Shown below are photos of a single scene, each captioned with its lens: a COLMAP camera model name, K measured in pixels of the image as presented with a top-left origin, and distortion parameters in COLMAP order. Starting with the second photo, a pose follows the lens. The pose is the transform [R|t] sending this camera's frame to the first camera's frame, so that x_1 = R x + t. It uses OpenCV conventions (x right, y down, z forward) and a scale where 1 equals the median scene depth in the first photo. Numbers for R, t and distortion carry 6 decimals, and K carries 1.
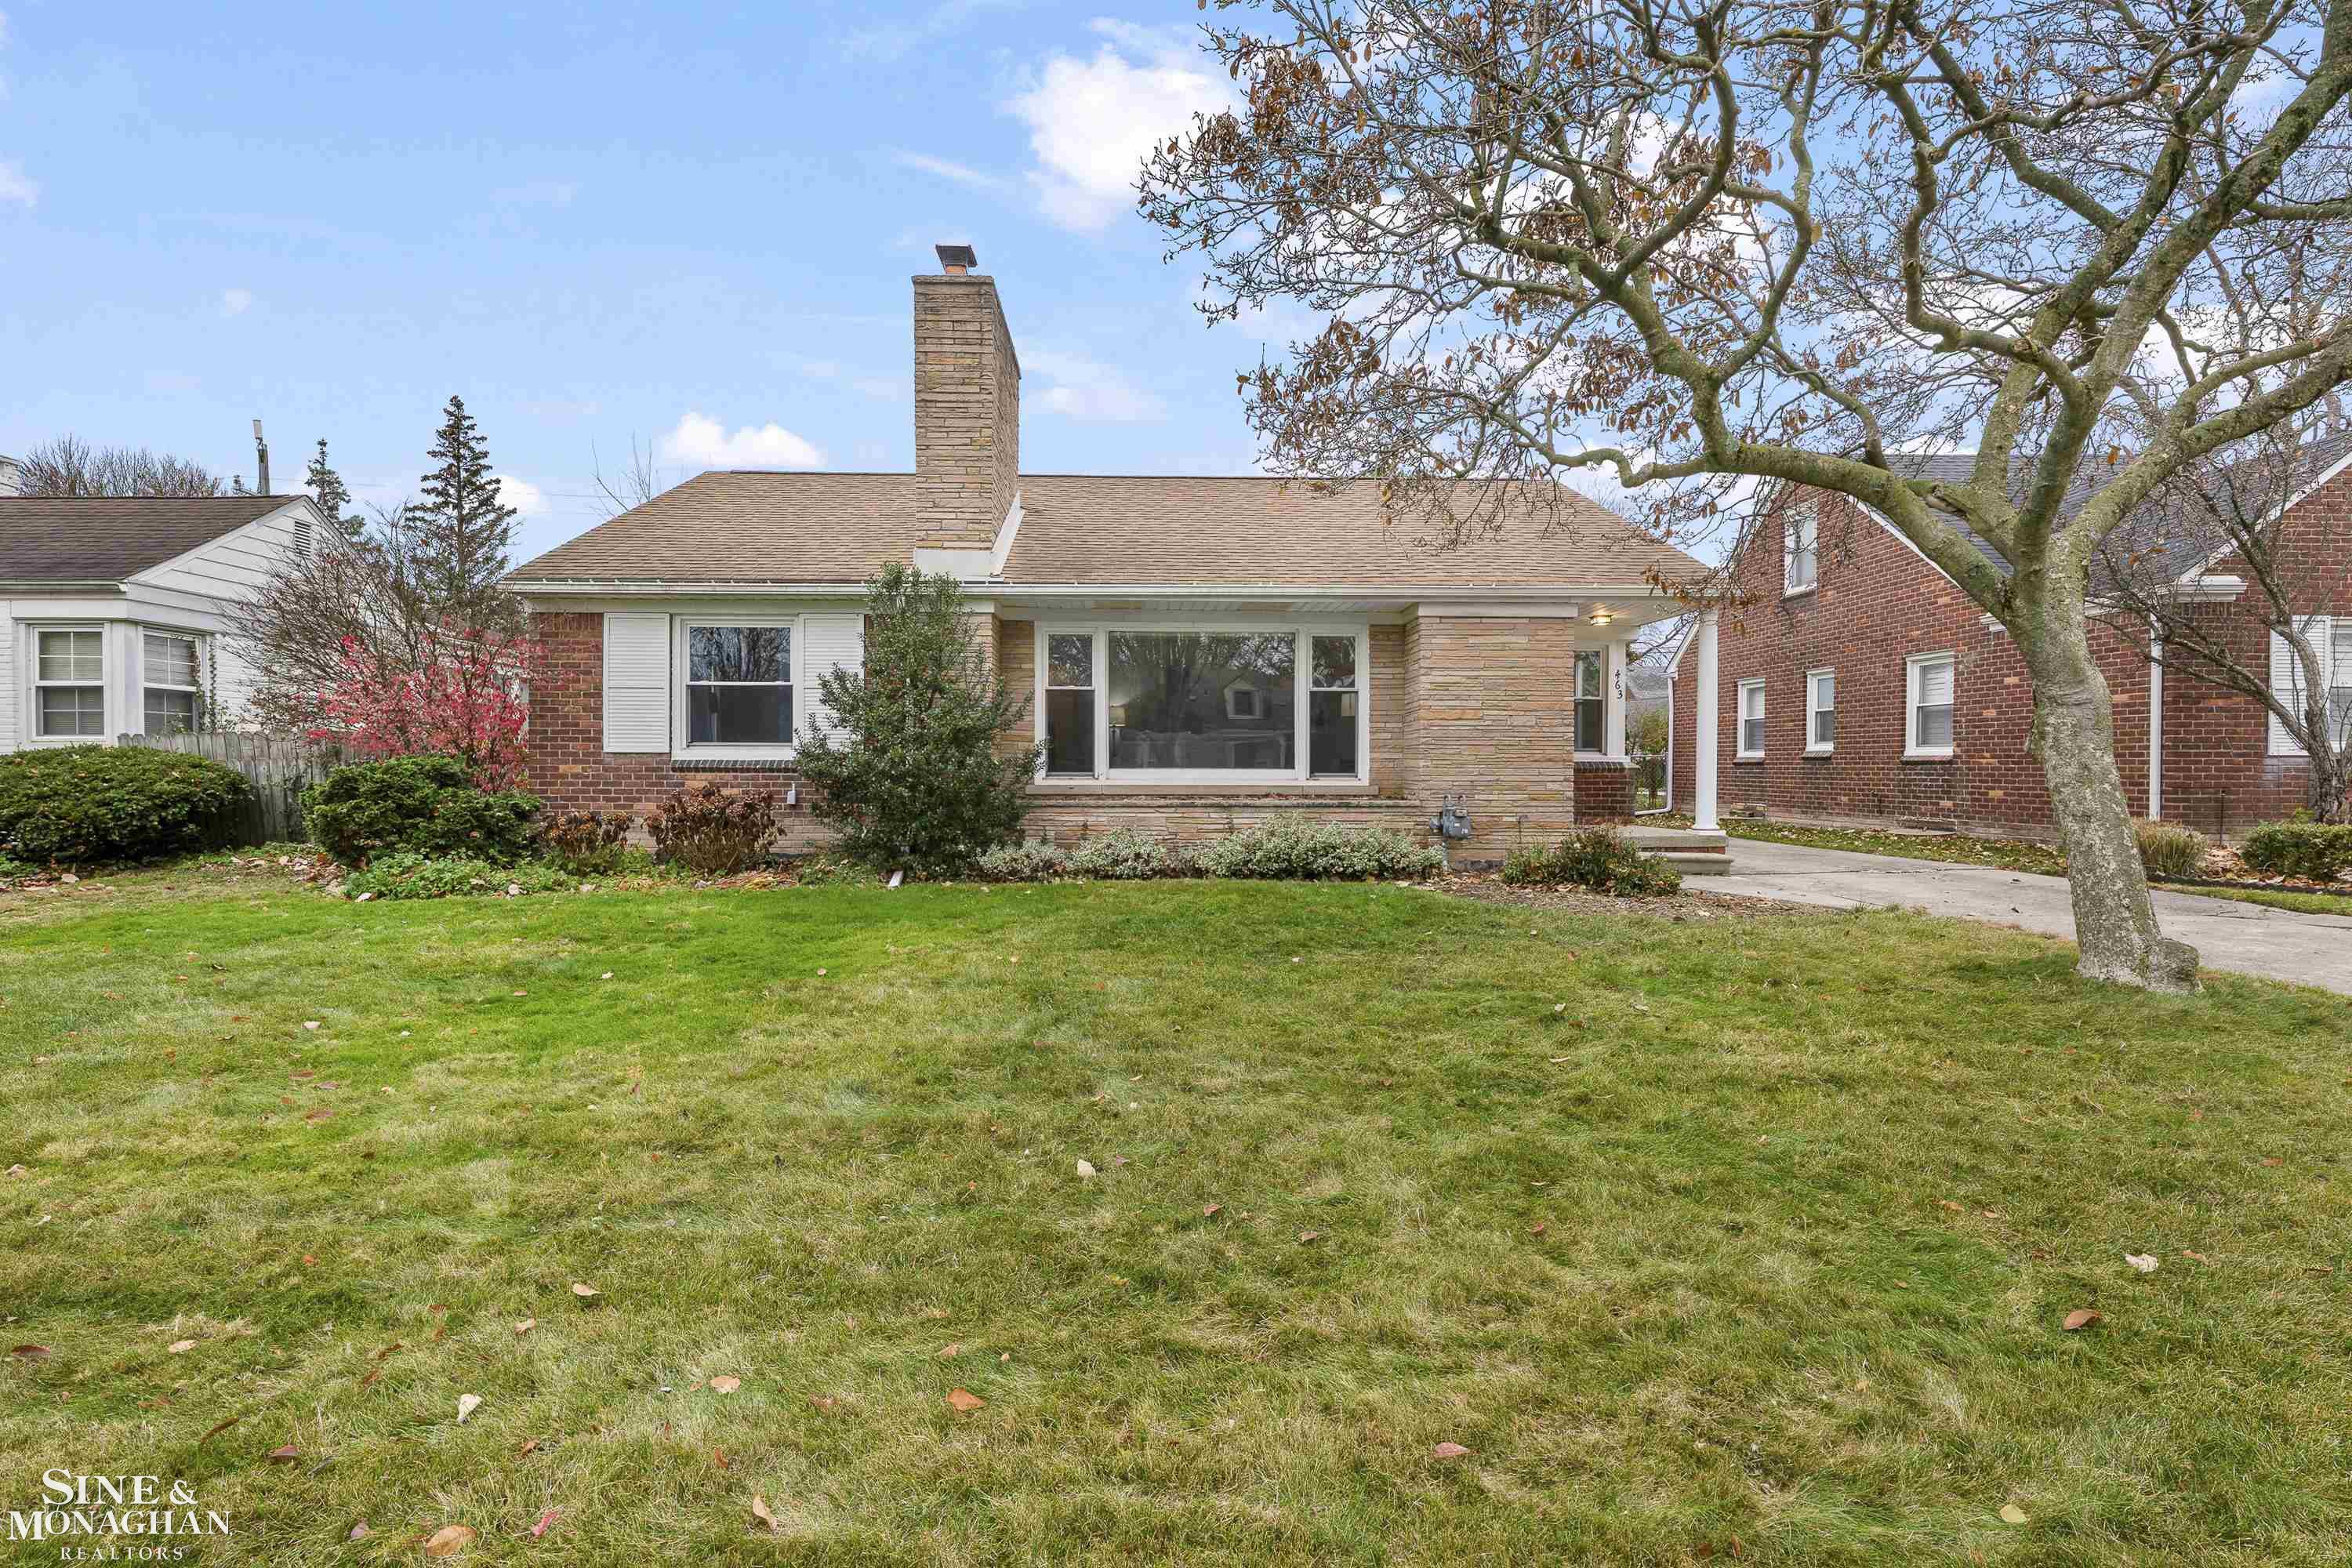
lens RADIAL K [[1104.4, 0, 1176.0], [0, 1104.4, 784.0], [0, 0, 1]] dist [0.002107, 0.000277]
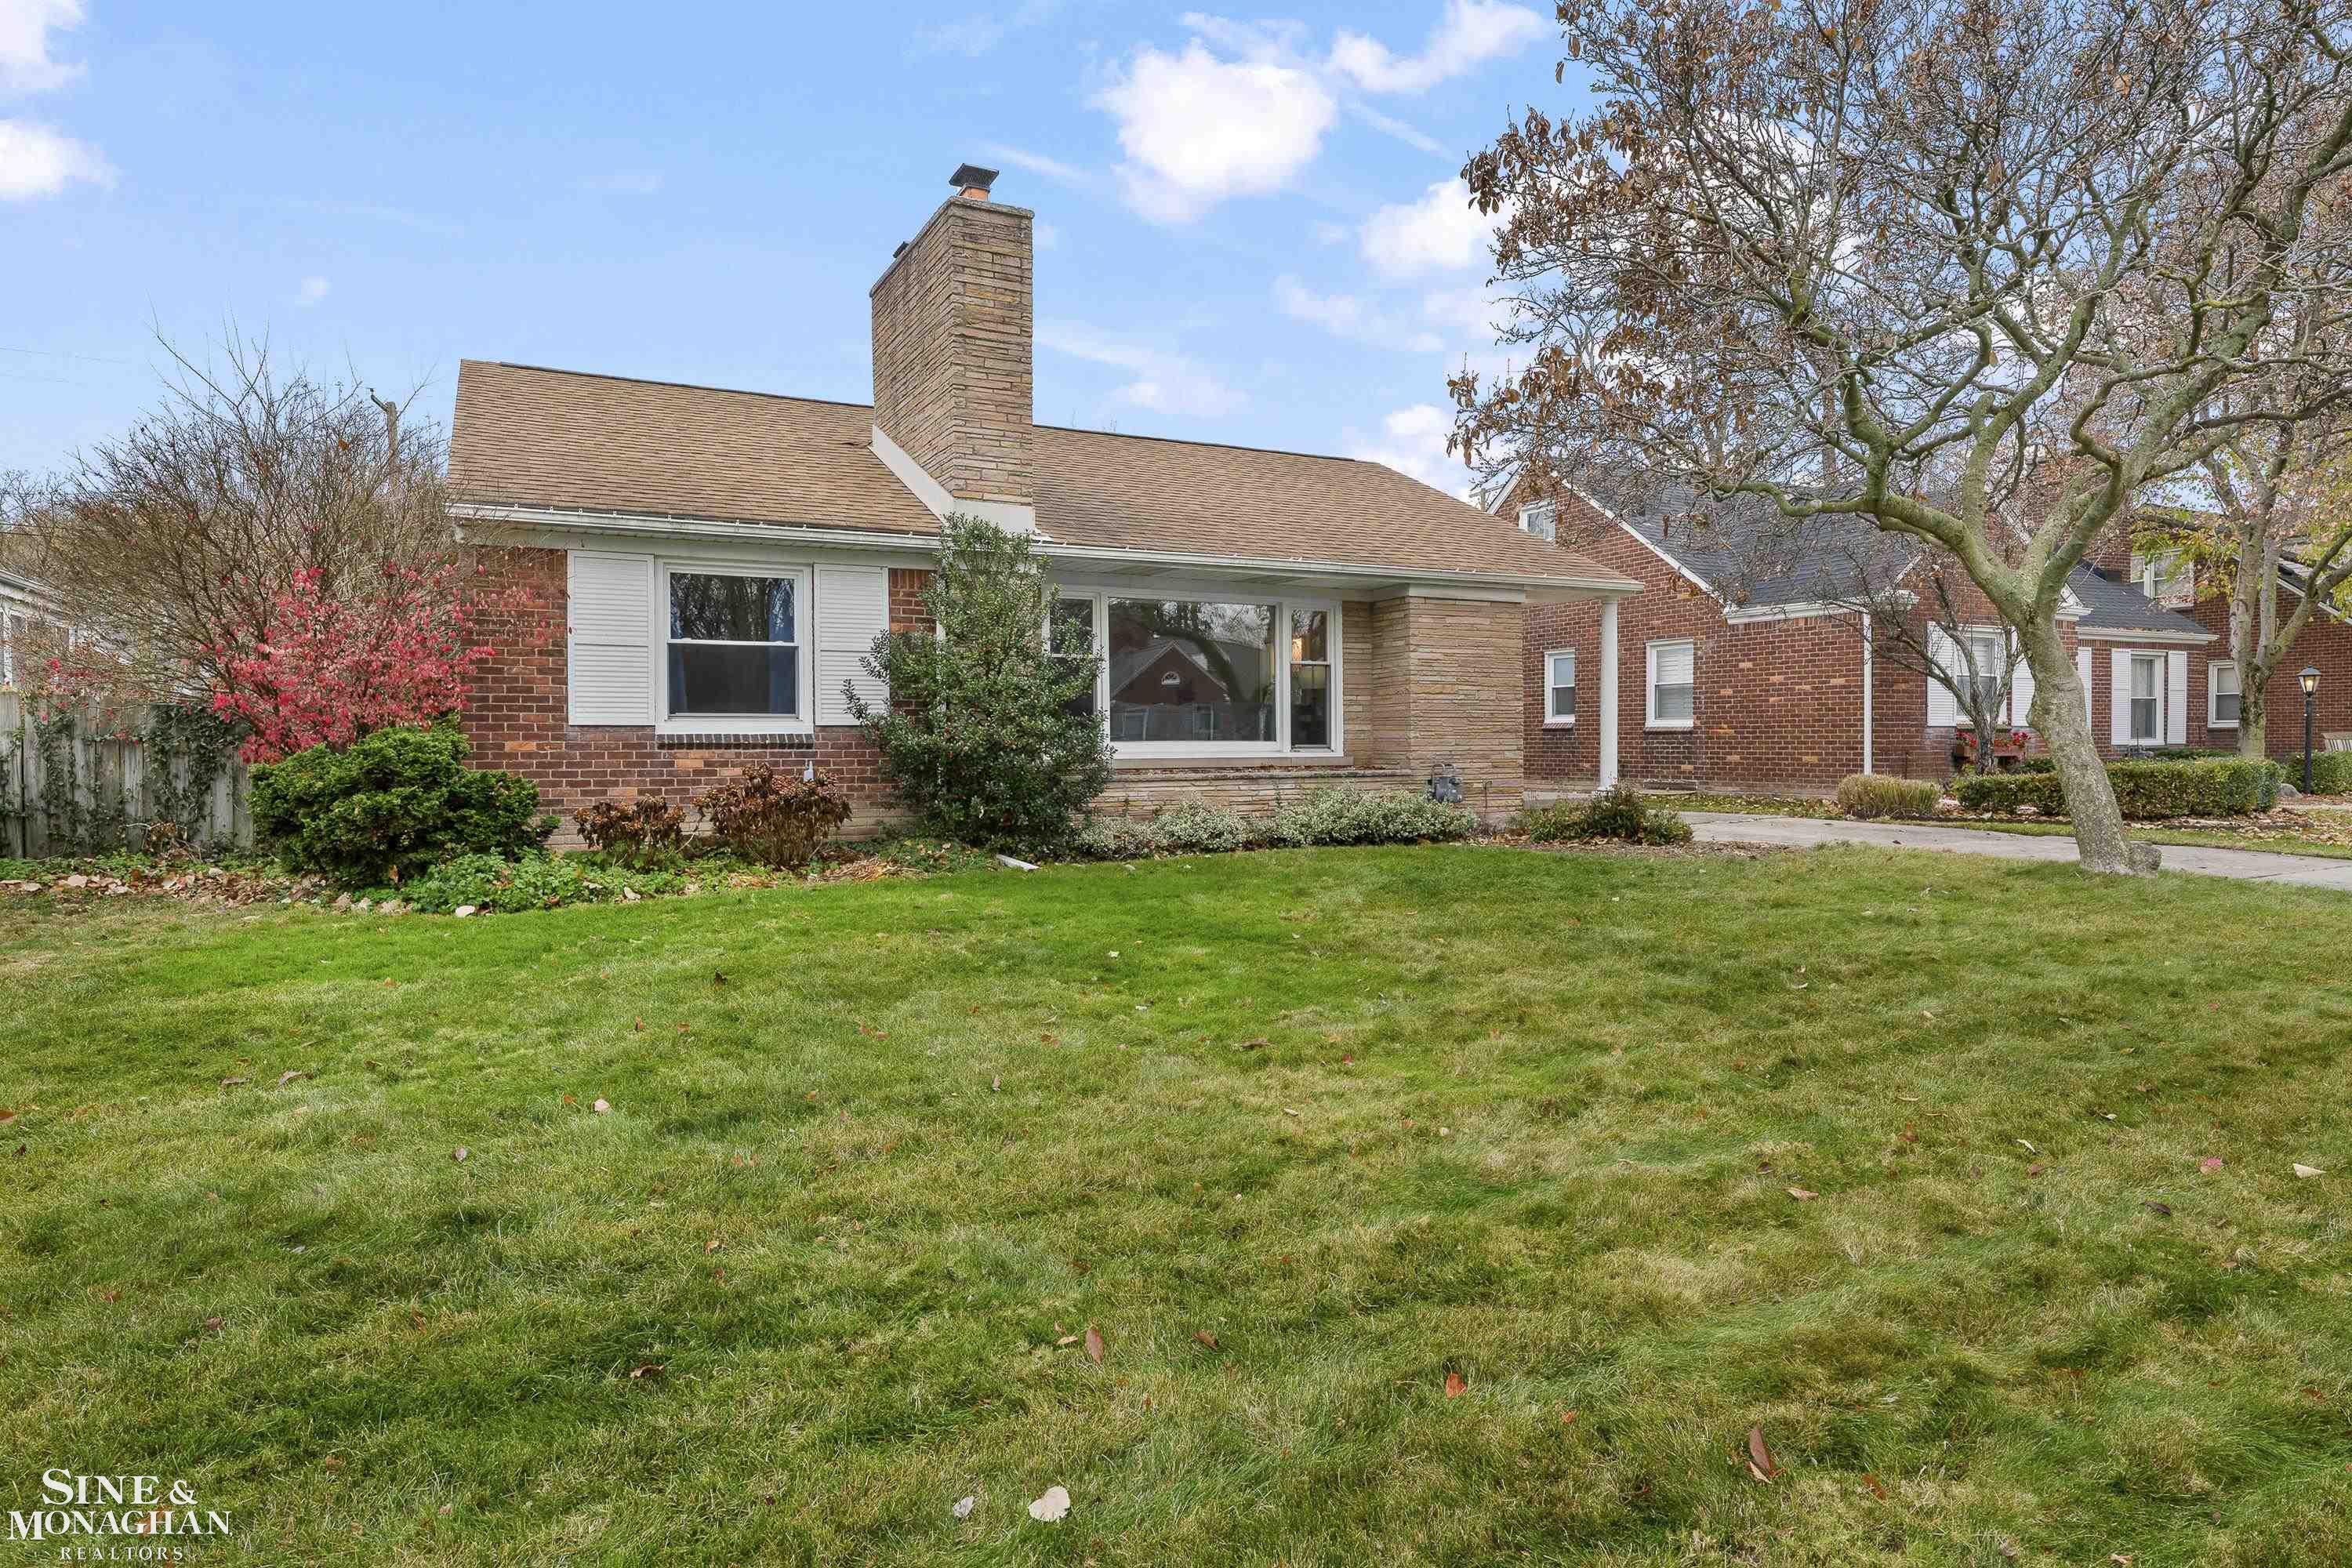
lens RADIAL K [[1287.7, 0, 1178.0], [0, 1287.7, 766.3], [0, 0, 1]] dist [0.003072, 0.000813]
pose [[0.905672, -0.014845, 0.423719, -0.511681], [0.013570, 0.999890, 0.006026, 0.001378], [-0.423762, 0.000292, 0.905774, -0.029111]]
